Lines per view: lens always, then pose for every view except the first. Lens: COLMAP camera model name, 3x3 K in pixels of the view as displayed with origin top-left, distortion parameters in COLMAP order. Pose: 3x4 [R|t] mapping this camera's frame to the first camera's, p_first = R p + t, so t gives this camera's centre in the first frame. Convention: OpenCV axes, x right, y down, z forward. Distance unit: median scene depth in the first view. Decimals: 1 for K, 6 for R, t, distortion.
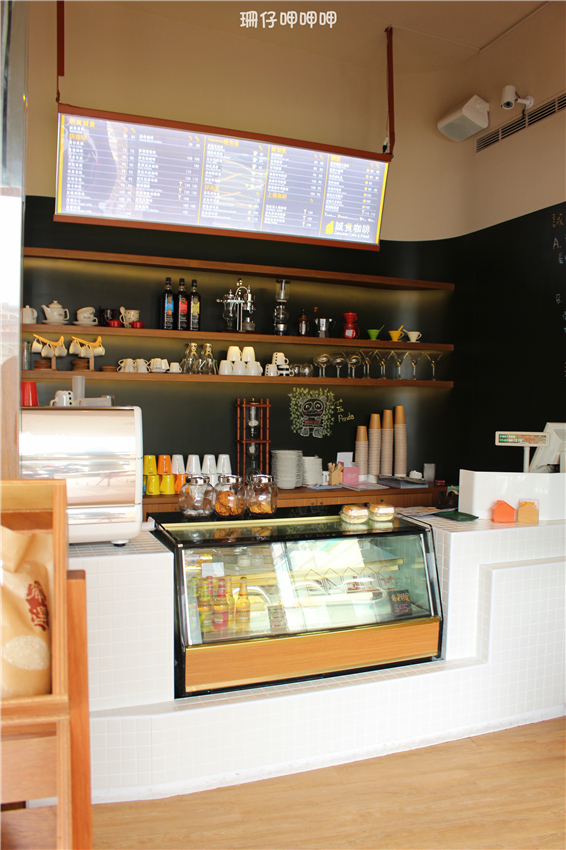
lens RADIAL K [[707.8, 0, 282.6], [0, 707.8, 425.0], [0, 0, 1]] dist [-0.126012, 0.062041]
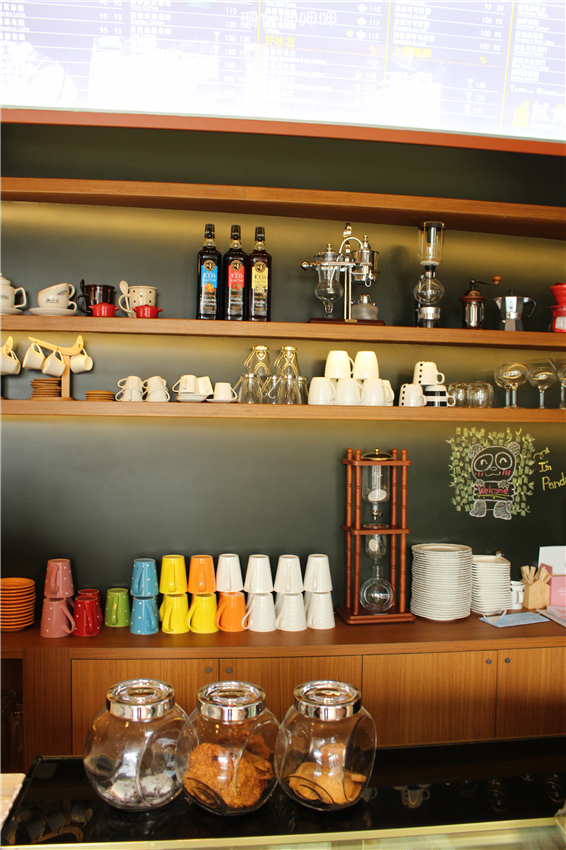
lens RADIAL K [[707.8, 0, 278.2], [0, 707.8, 422.4], [0, 0, 1]] dist [-0.126012, 0.062041]
pose [[0.965633, -0.002345, -0.259900, 0.024926], [-0.009194, 0.999025, -0.043174, -0.034645], [0.259747, 0.044080, 0.964670, 0.478931]]
